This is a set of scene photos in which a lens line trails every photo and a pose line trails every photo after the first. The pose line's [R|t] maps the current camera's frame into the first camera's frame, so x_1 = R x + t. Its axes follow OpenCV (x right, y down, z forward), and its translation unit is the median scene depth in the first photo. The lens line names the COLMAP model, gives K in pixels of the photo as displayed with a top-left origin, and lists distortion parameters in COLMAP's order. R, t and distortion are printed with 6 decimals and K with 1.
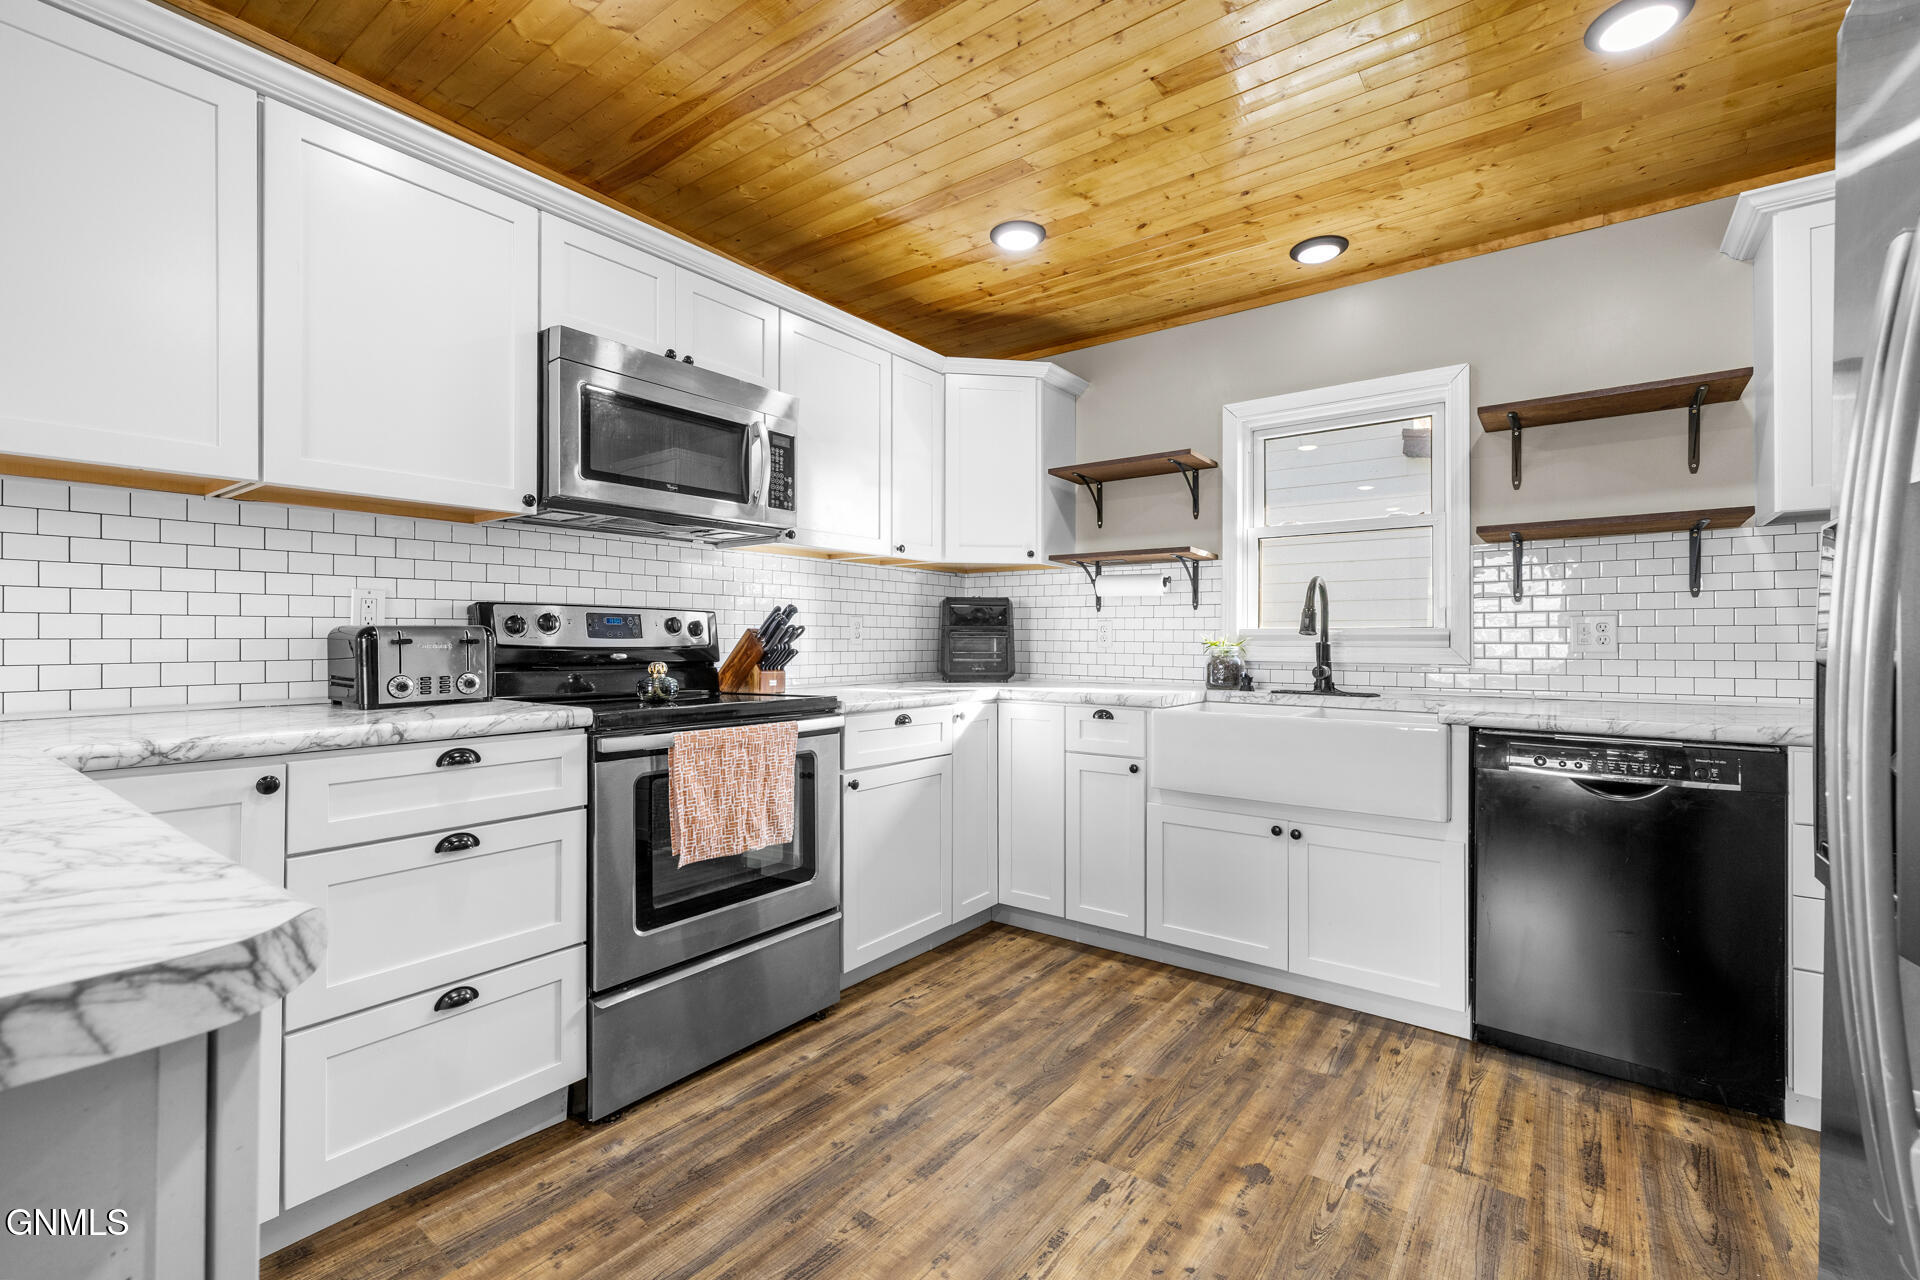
lens RADIAL K [[827.5, 0, 960.0], [0, 827.5, 640.0], [0, 0, 1]] dist [0.001077, 0.000121]
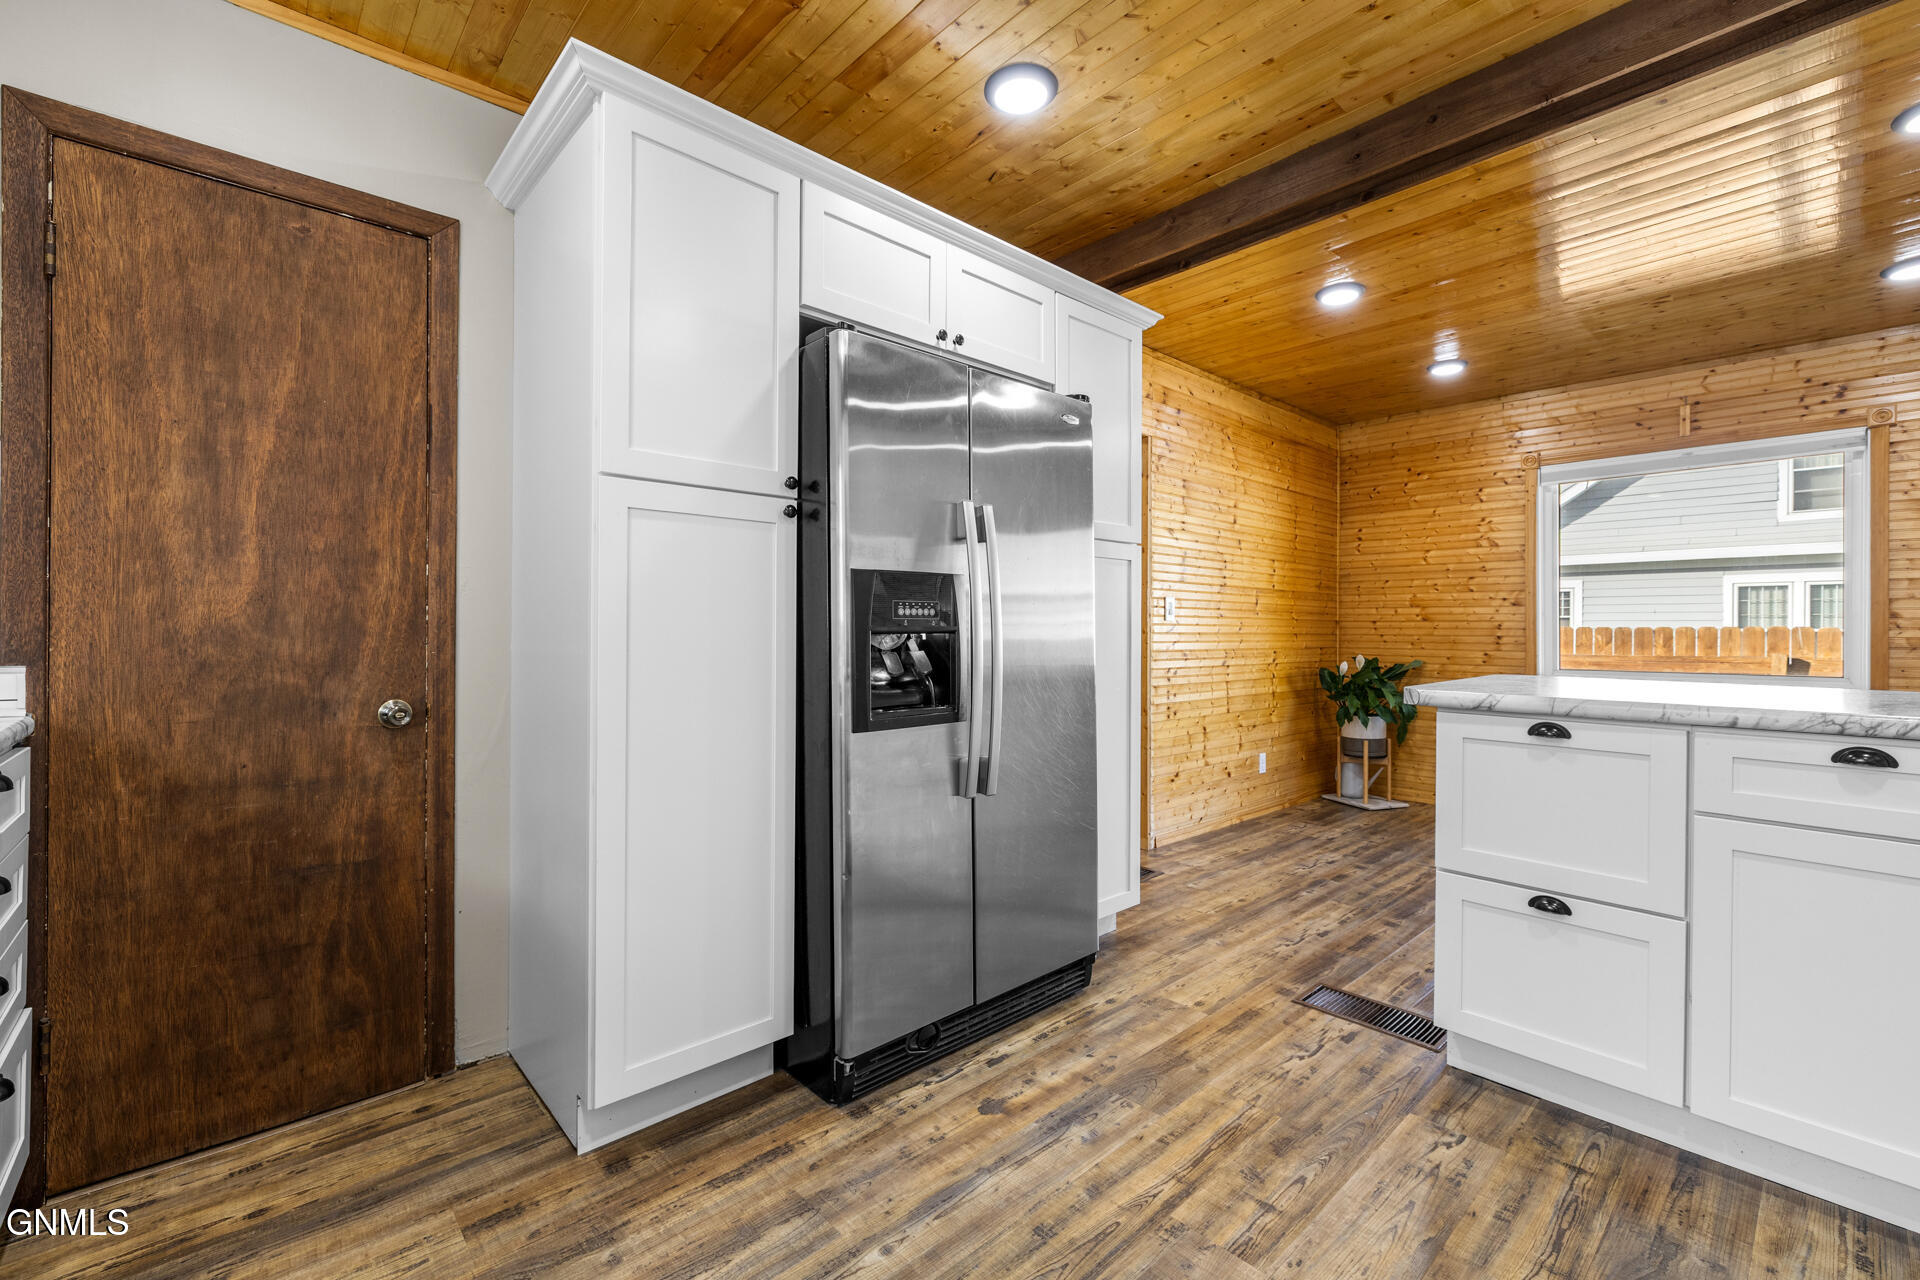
lens RADIAL K [[806.7, 0, 974.3], [0, 806.7, 631.7], [0, 0, 1]] dist [-0.008171, 0.000296]
pose [[-0.985445, -0.011543, 0.169603, 0.565623], [-0.010918, 0.999930, 0.004619, 0.008498], [-0.169644, 0.002700, -0.985502, 1.500471]]
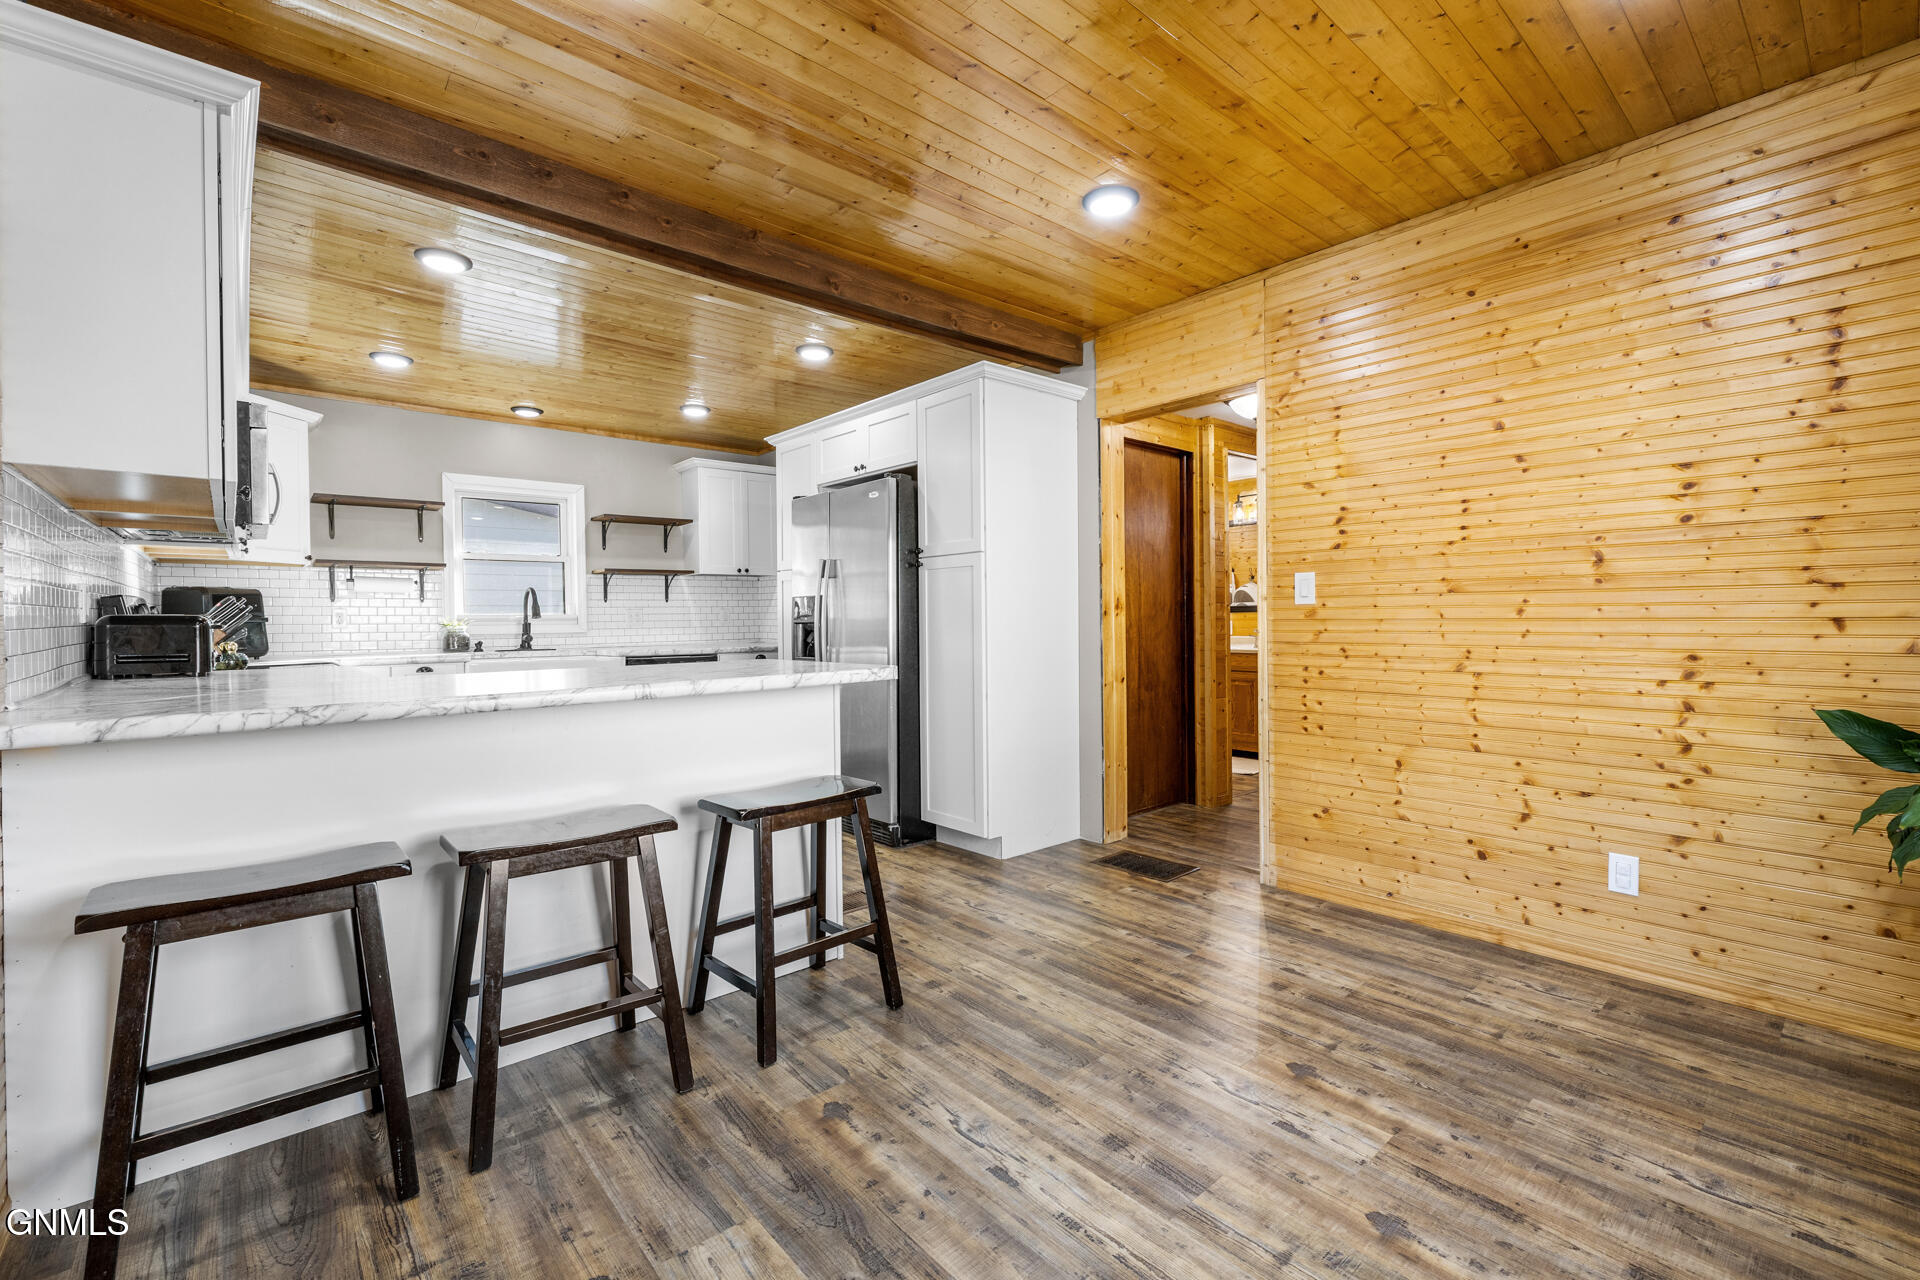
lens RADIAL K [[806.7, 0, 974.3], [0, 806.7, 631.7], [0, 0, 1]] dist [-0.008171, 0.000296]
pose [[0.167880, -0.023845, 0.985519, -1.342124], [0.009049, 0.999703, 0.022647, -0.009256], [-0.985766, 0.005116, 0.168046, -0.321064]]
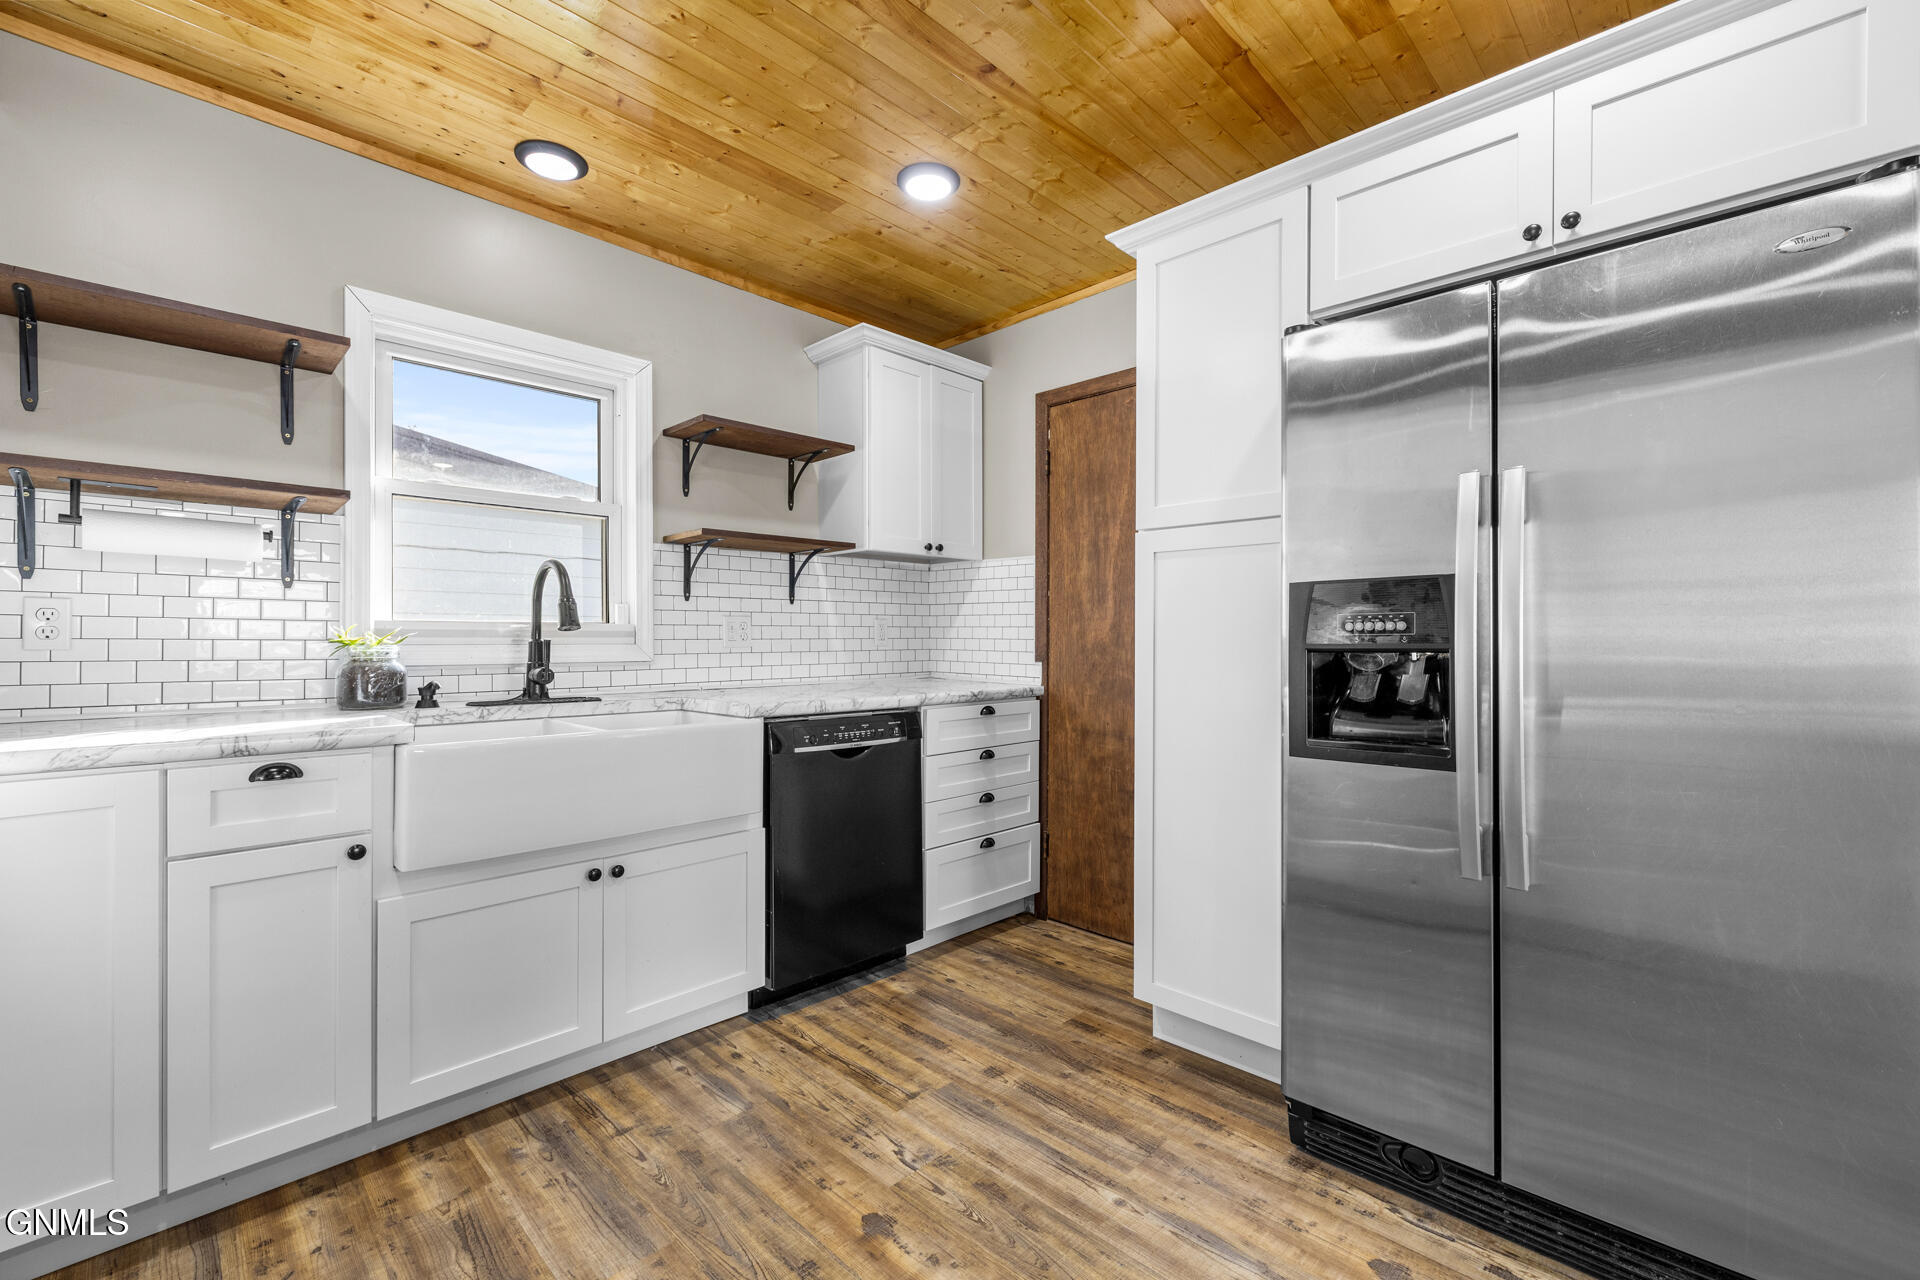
lens RADIAL K [[809.7, 0, 960.0], [0, 809.7, 640.0], [0, 0, 1]] dist [0.000152, -0.000038]
pose [[0.124647, -0.005341, 0.992187, -0.358271], [-0.002227, 0.999981, 0.005662, -0.002289], [-0.992199, -0.002915, 0.124633, 0.564038]]
